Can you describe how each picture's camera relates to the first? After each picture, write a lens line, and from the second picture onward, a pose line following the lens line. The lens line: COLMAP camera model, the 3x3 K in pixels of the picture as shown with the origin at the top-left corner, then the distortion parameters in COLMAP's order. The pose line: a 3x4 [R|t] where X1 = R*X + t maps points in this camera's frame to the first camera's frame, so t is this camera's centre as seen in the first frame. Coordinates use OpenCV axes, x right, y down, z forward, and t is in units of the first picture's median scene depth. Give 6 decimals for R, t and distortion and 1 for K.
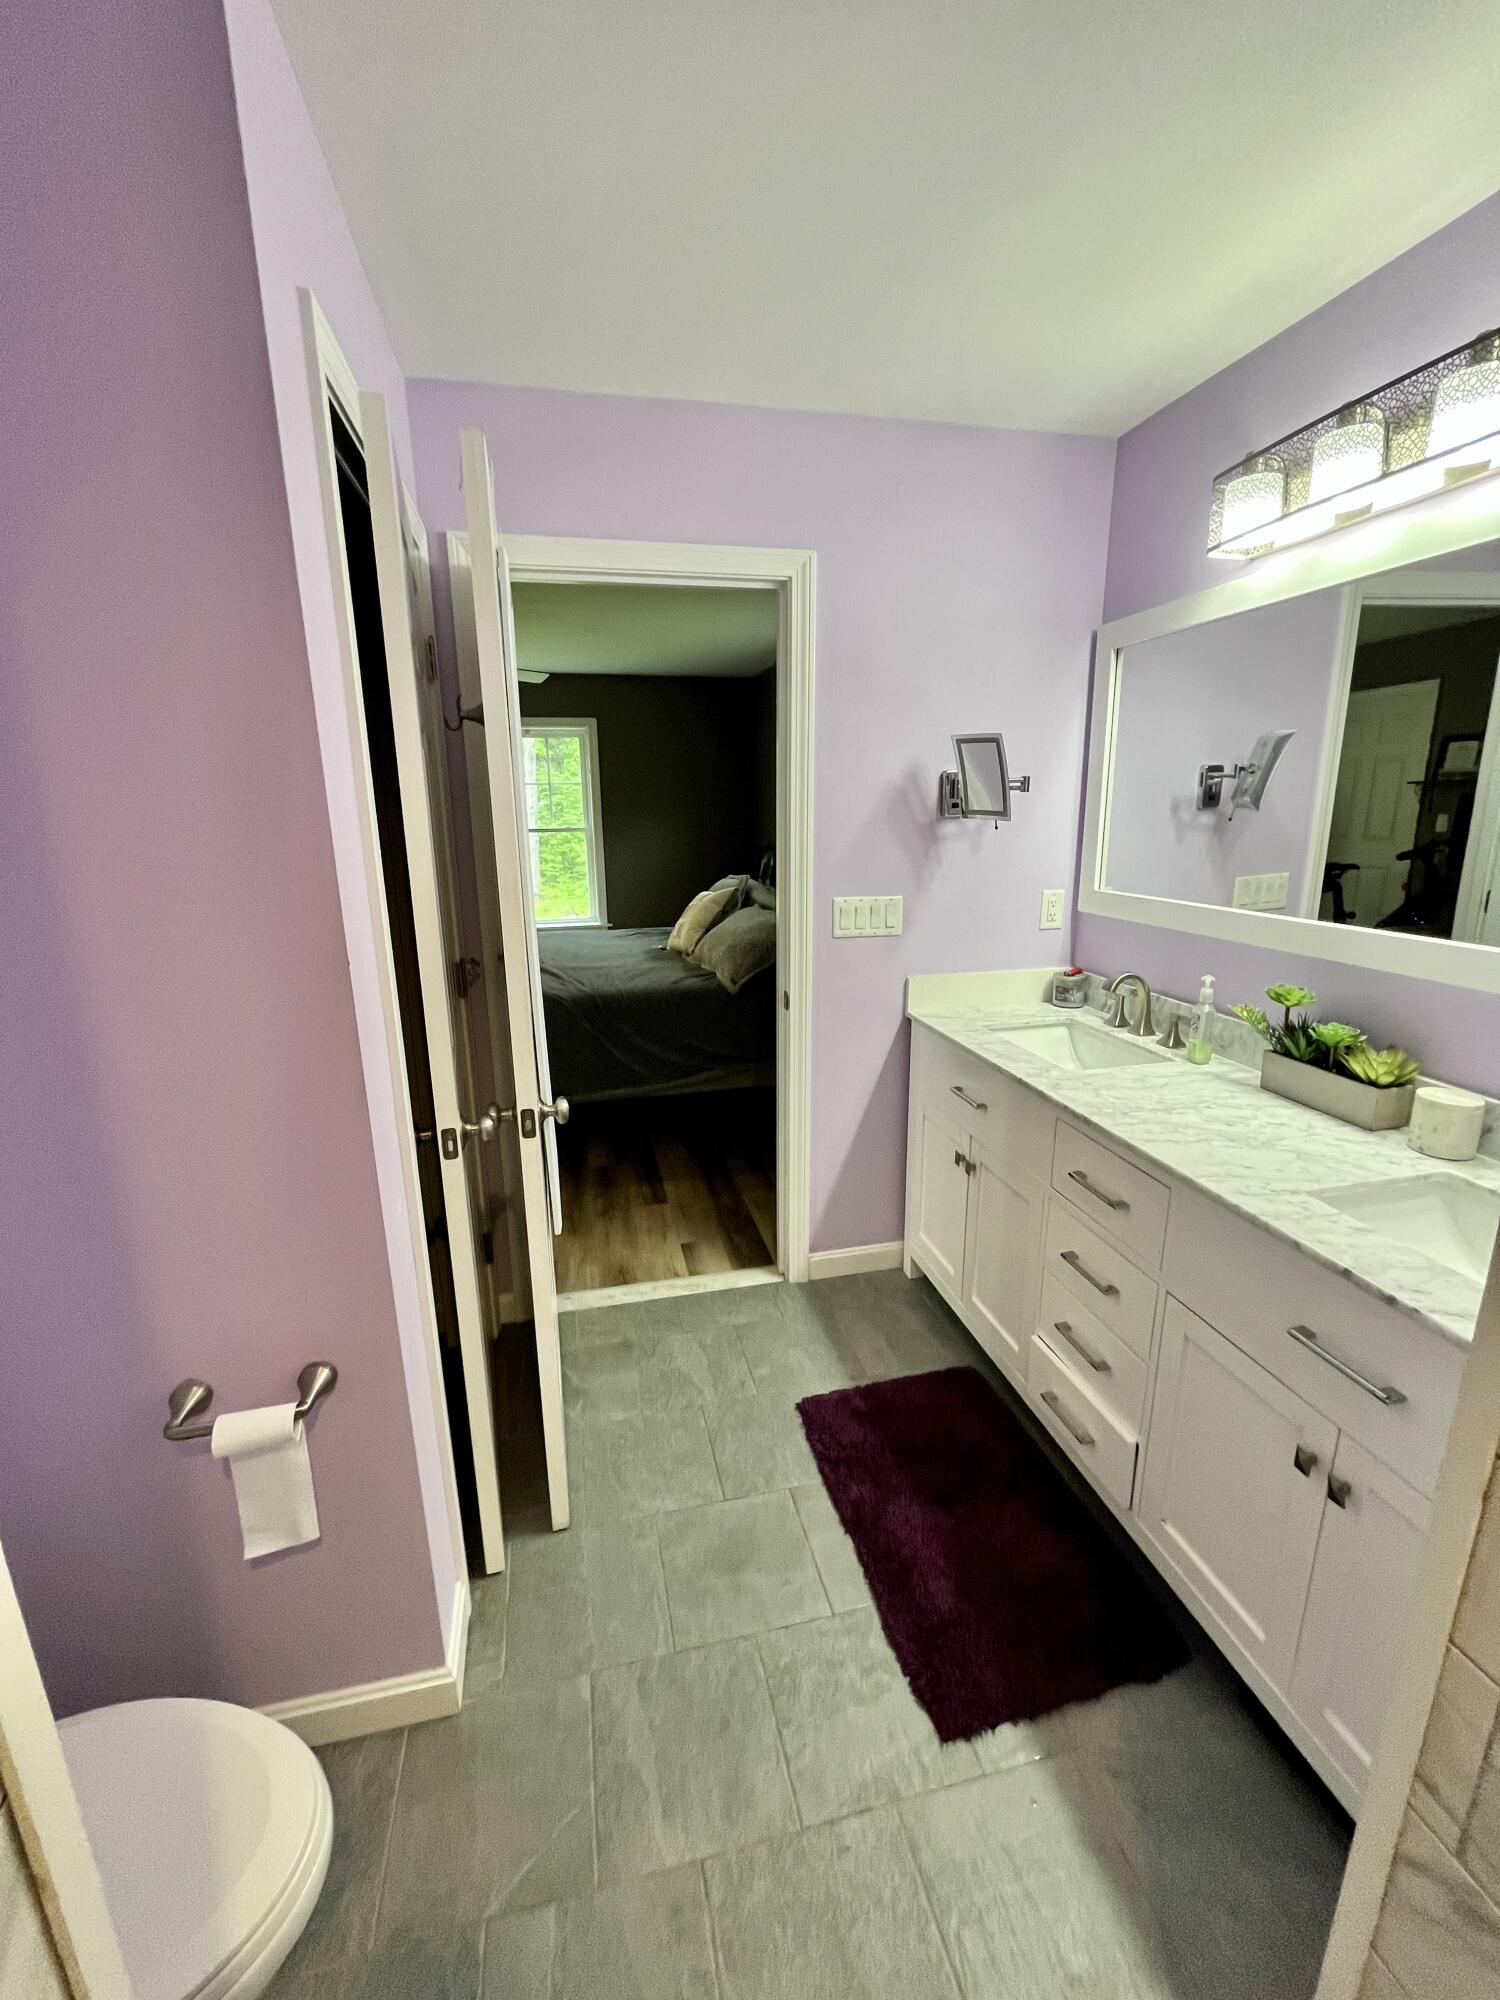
lens RADIAL K [[798.7, 0, 748.2], [0, 798.7, 1000.5], [0, 0, 1]] dist [-0.000914, 0.000152]
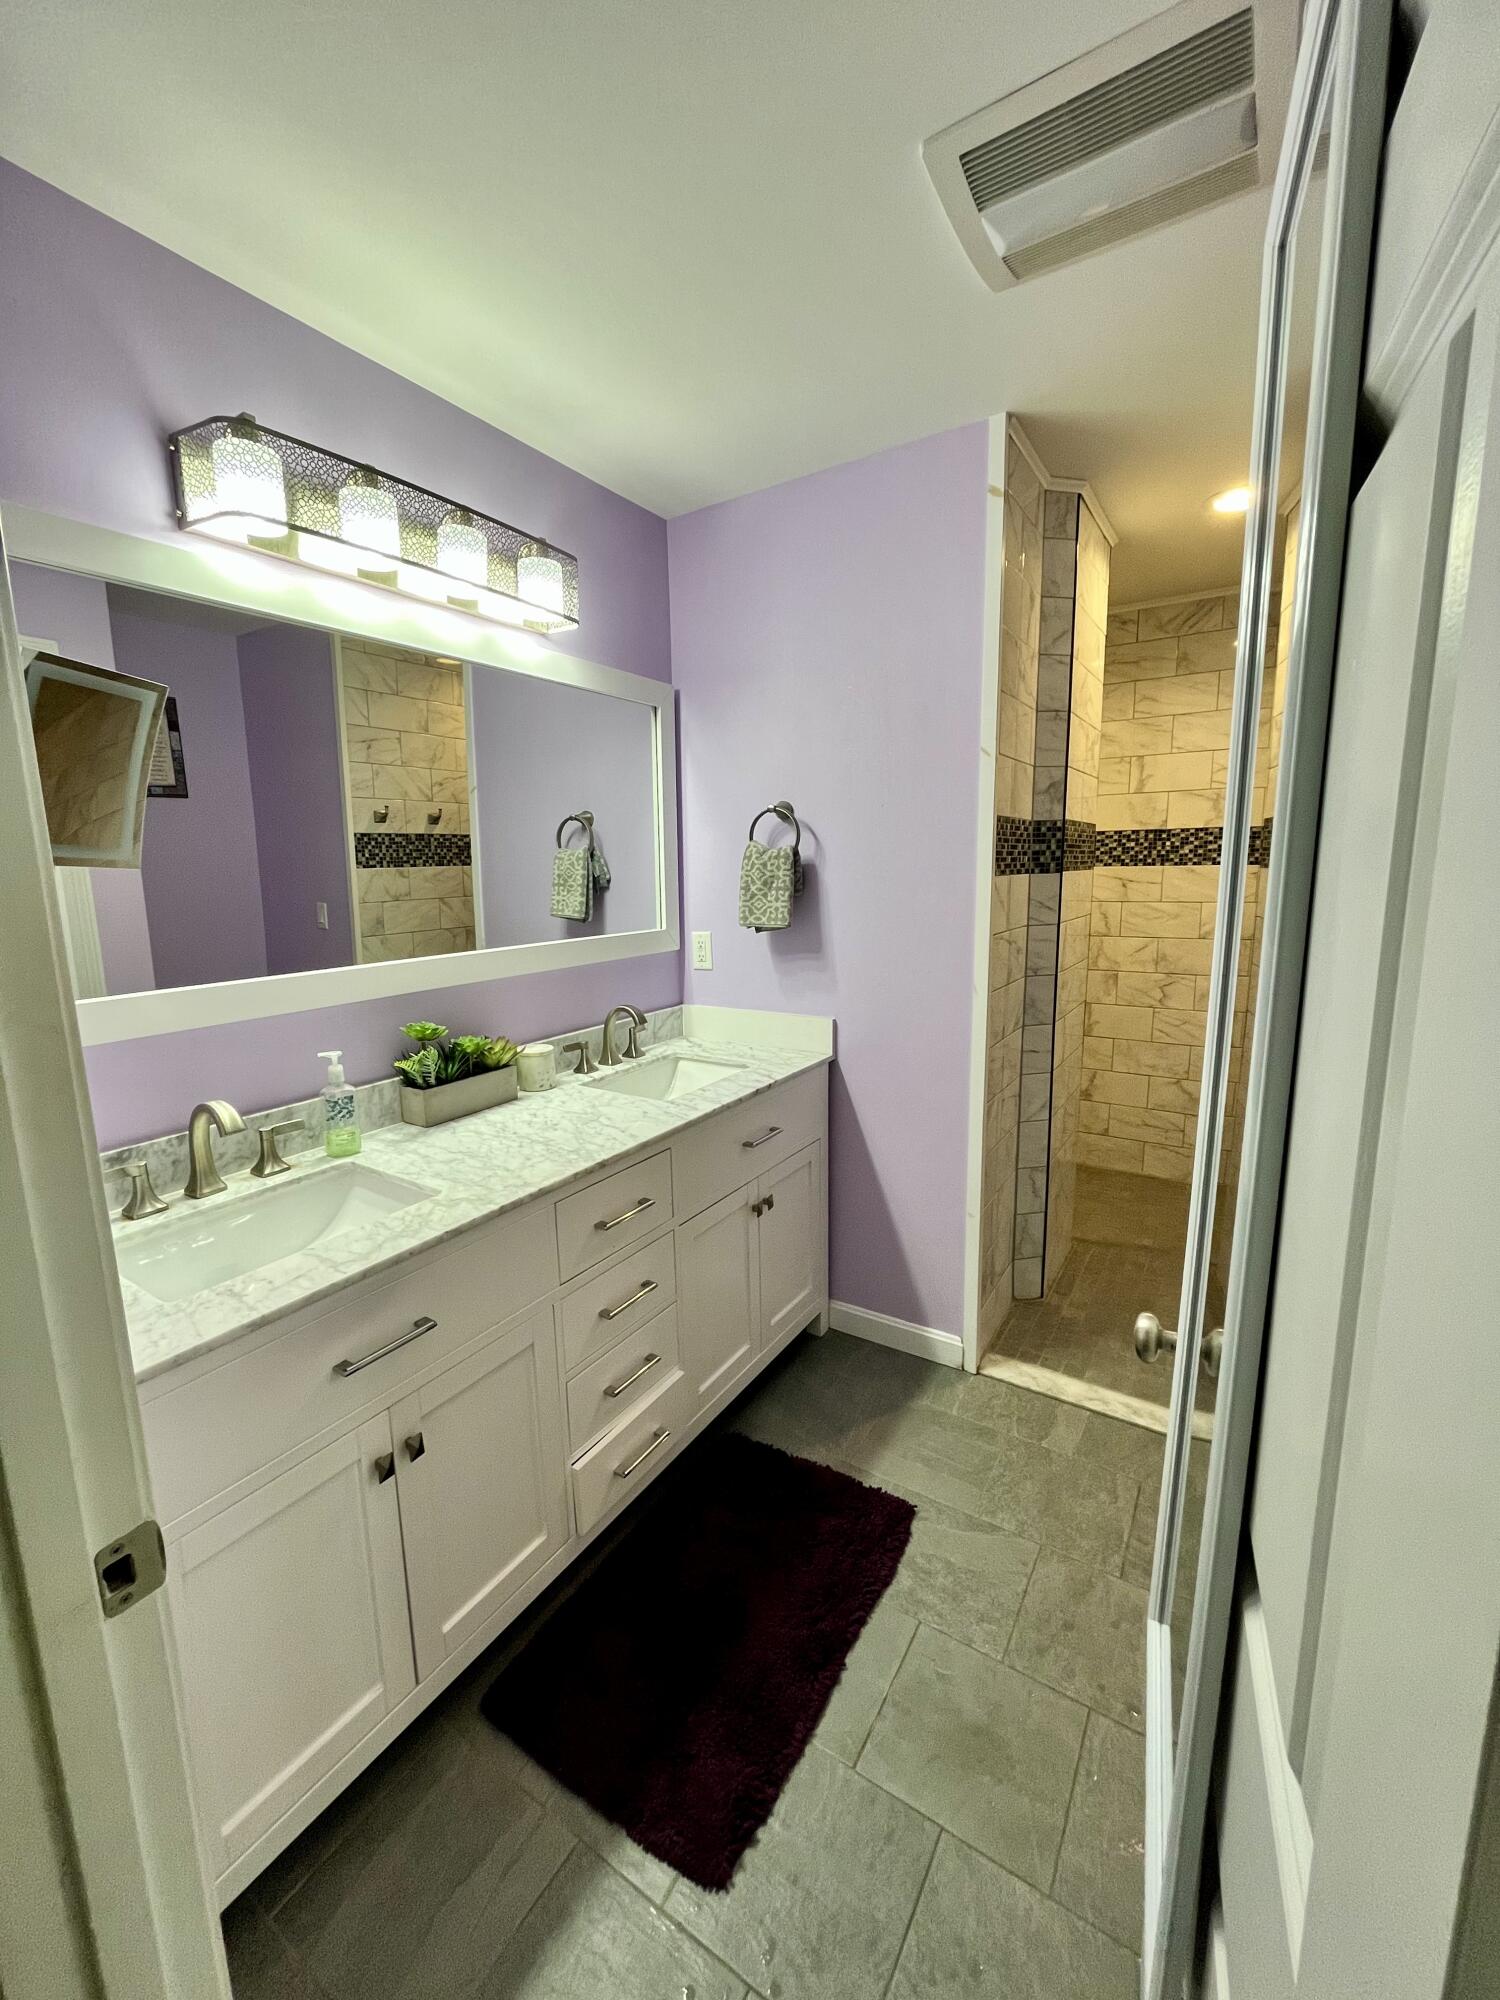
lens RADIAL K [[798.7, 0, 744.9], [0, 798.7, 994.0], [0, 0, 1]] dist [-0.000914, 0.000152]
pose [[-0.688893, -0.092293, 0.718964, -0.373063], [0.200216, 0.929047, 0.311103, -0.309324], [-0.696664, 0.358265, -0.621535, 1.426267]]
